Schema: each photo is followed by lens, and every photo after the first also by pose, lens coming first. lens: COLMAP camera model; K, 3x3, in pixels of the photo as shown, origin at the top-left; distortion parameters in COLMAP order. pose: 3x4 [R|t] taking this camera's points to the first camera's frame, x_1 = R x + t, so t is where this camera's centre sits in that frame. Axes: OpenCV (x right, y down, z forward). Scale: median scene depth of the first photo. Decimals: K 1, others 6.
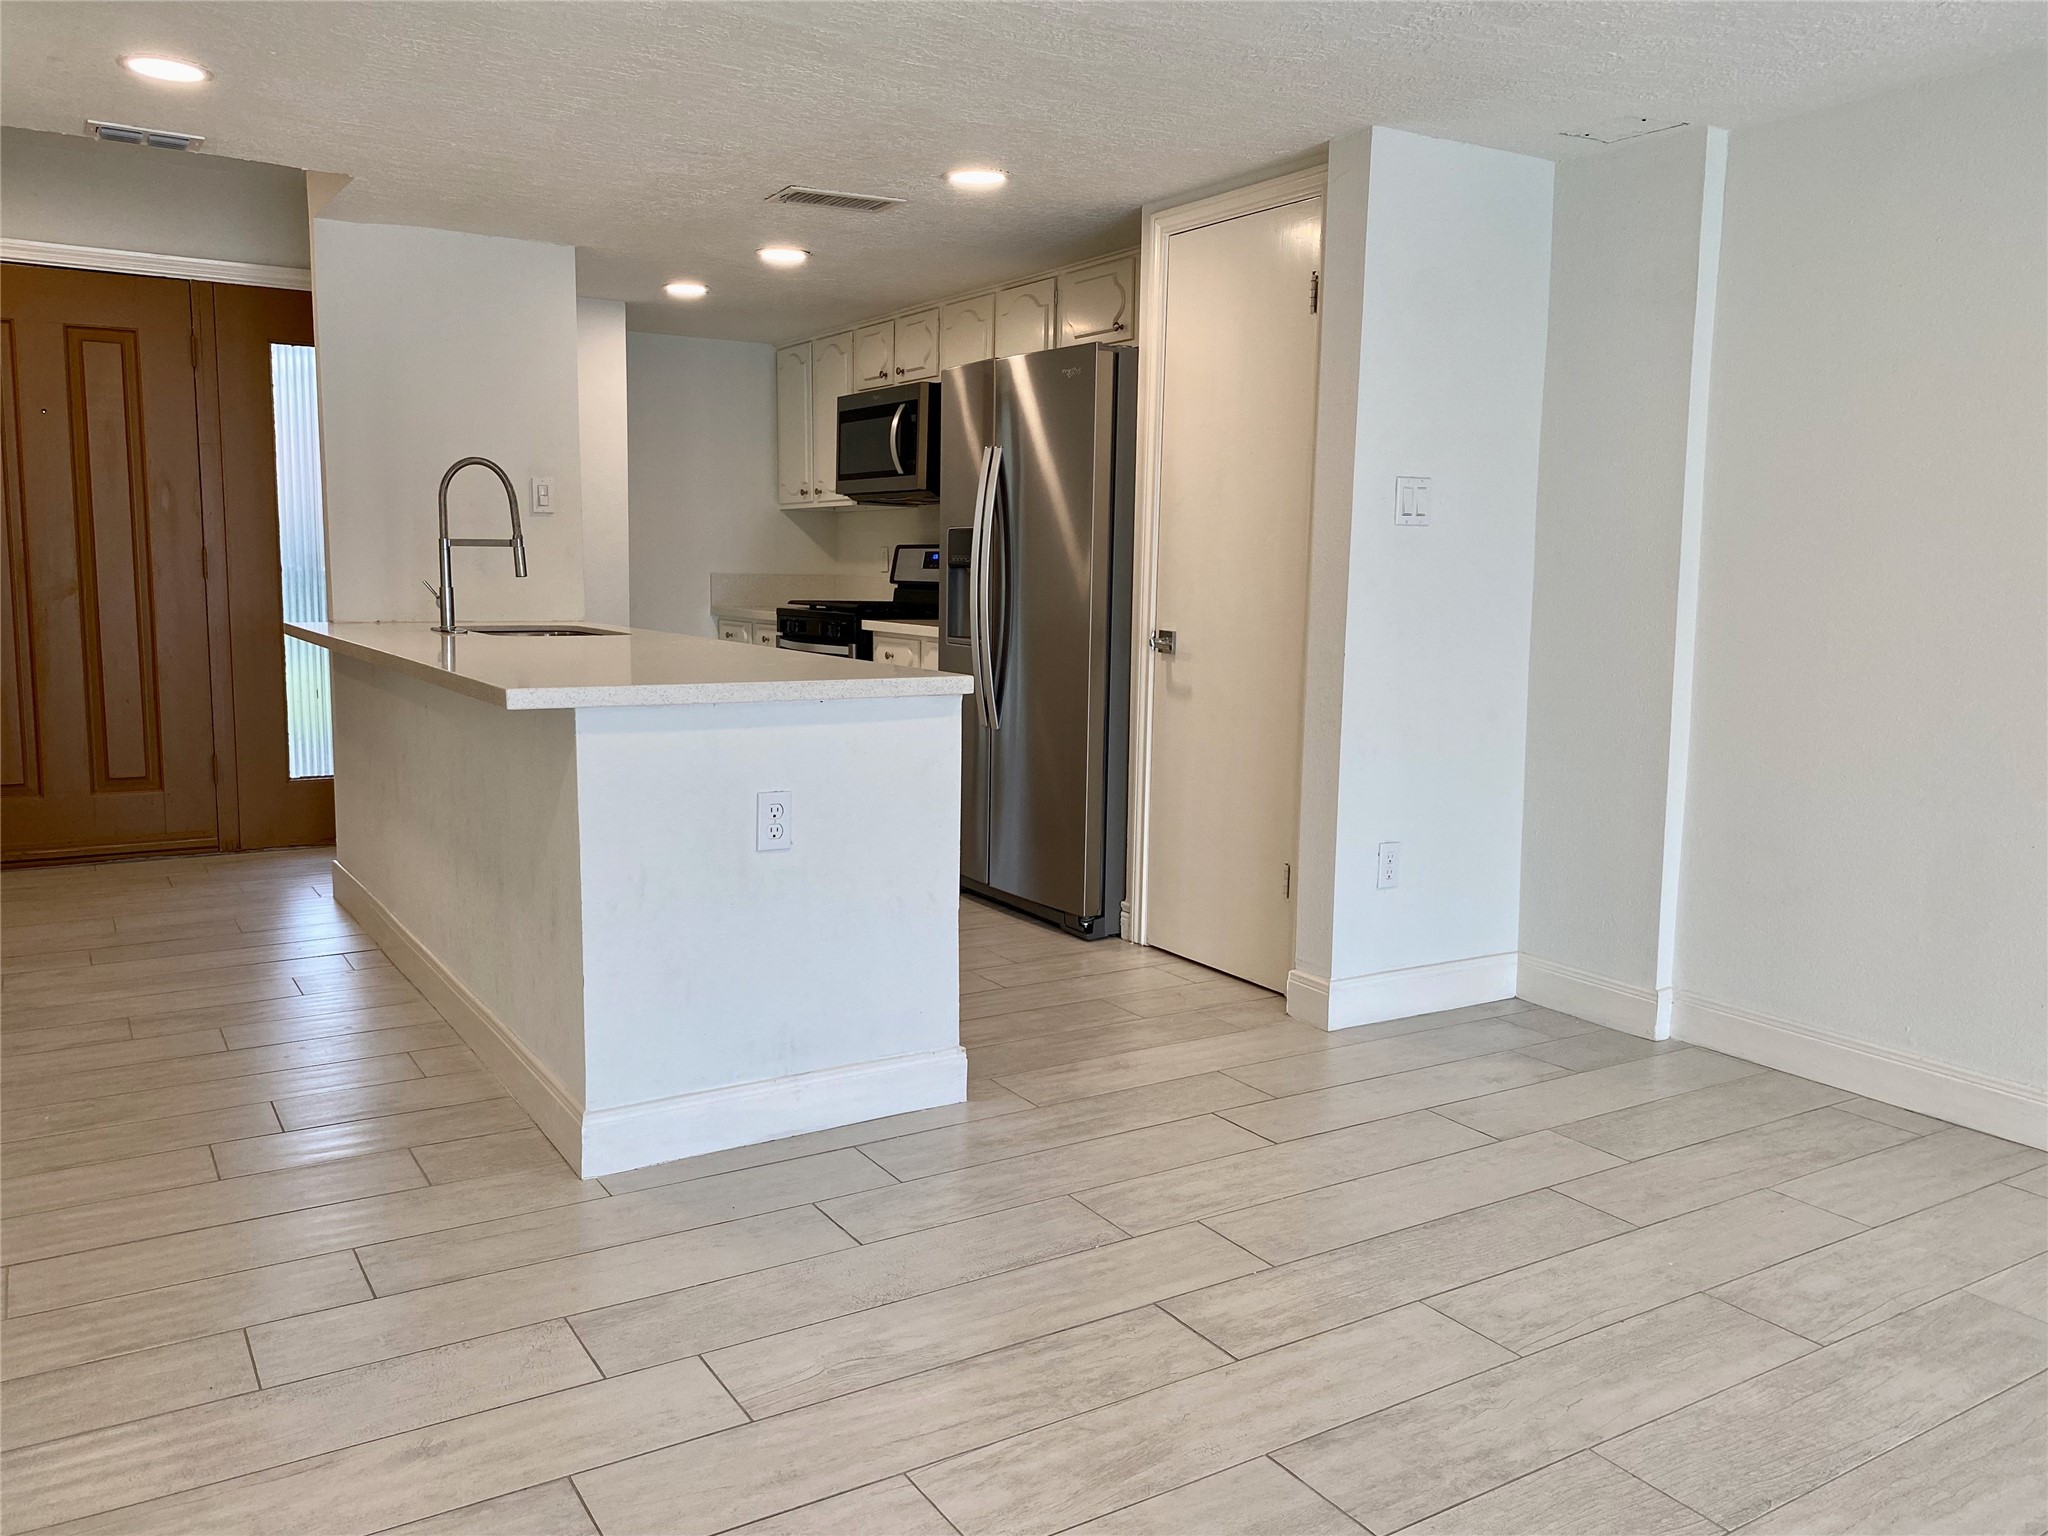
lens RADIAL K [[1552.5, 0, 1024.0], [0, 1552.5, 768.0], [0, 0, 1]] dist [0.053395, -0.003223]
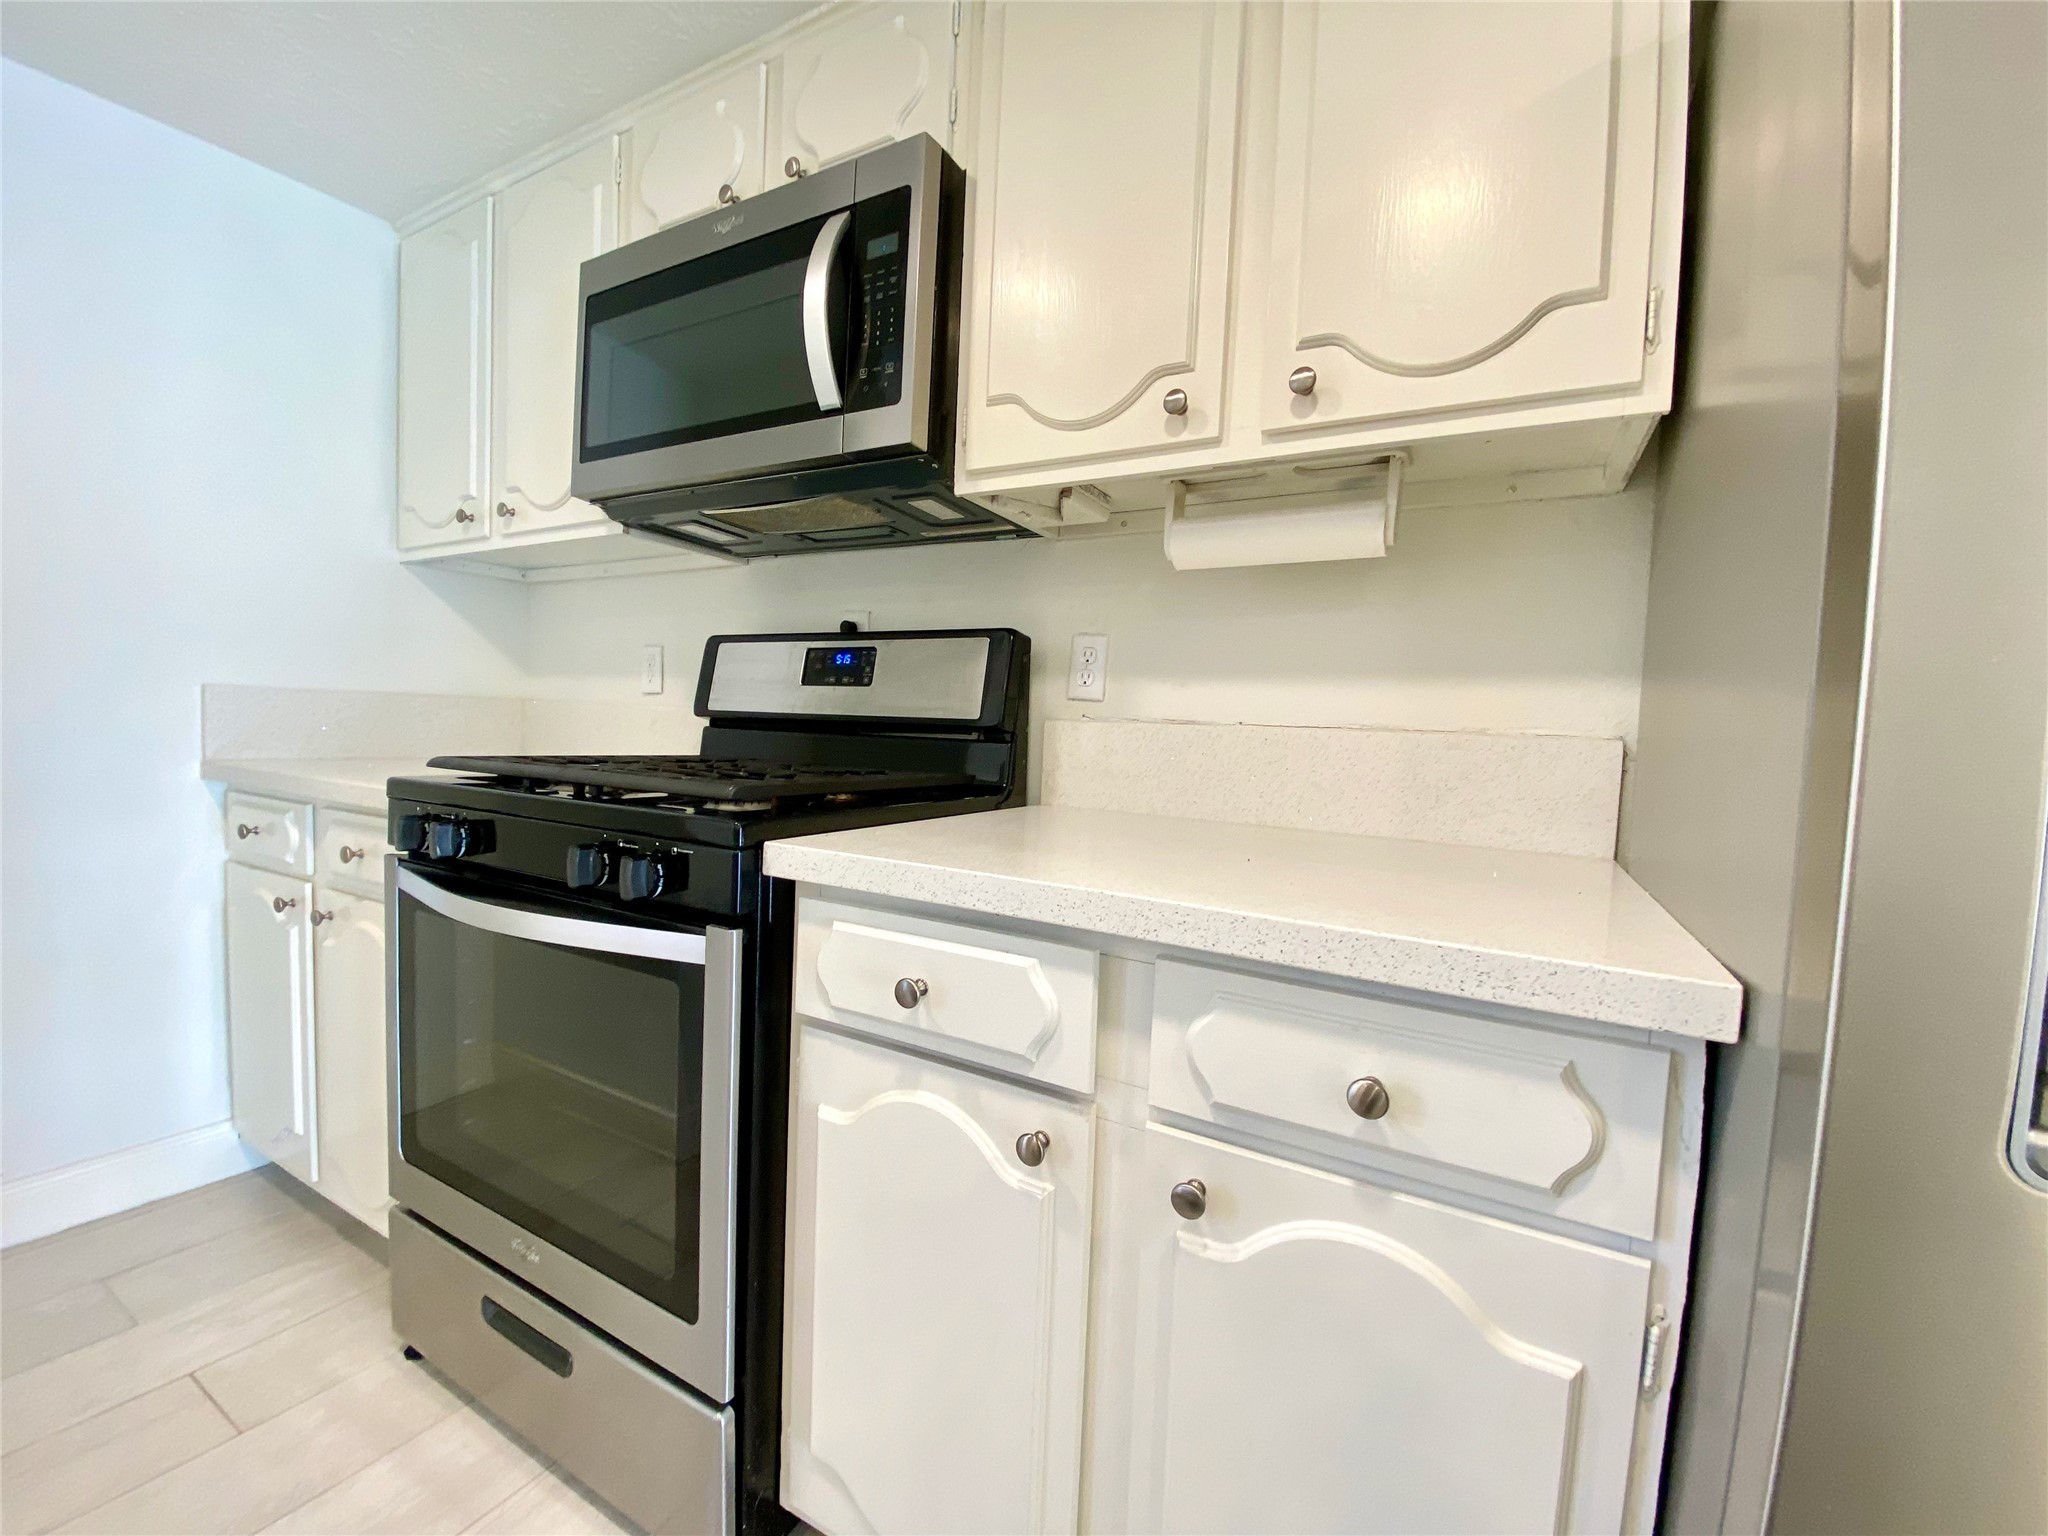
lens RADIAL K [[832.4, 0, 1024.0], [0, 832.4, 768.0], [0, 0, 1]] dist [0.006860, -0.013948]
pose [[0.880322, -0.001652, 0.474374, -0.128714], [0.033864, 0.997661, -0.059370, -0.093982], [-0.473167, 0.068329, 0.878319, 0.809133]]
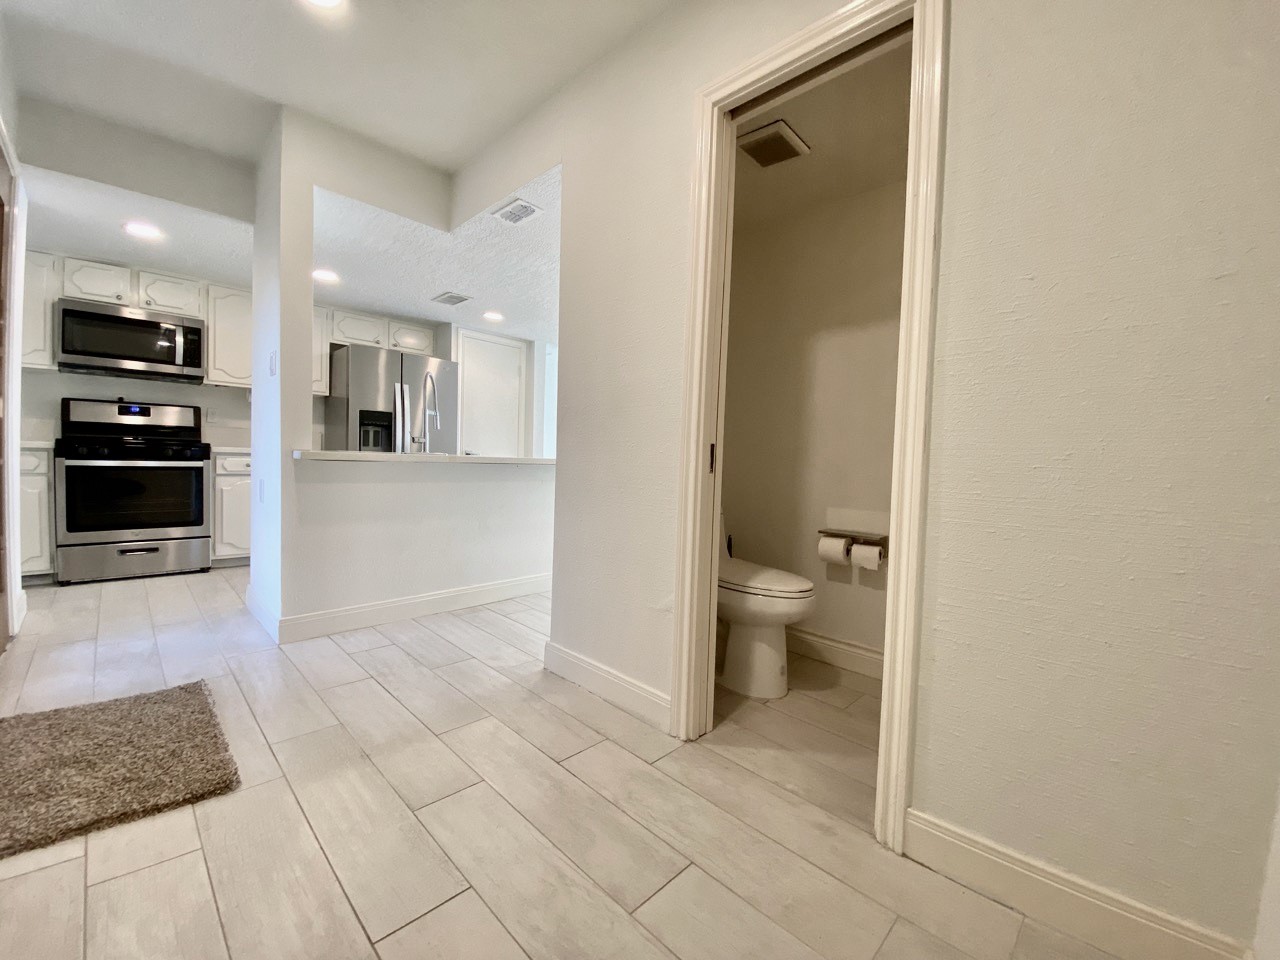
lens RADIAL K [[520.2, 0, 640.0], [0, 520.2, 480.0], [0, 0, 1]] dist [0.006860, -0.013948]
pose [[-0.226768, -0.064700, 0.971797, -0.772917], [0.085422, 0.992625, 0.086020, -0.063655], [-0.970196, 0.102519, -0.219568, 0.625368]]
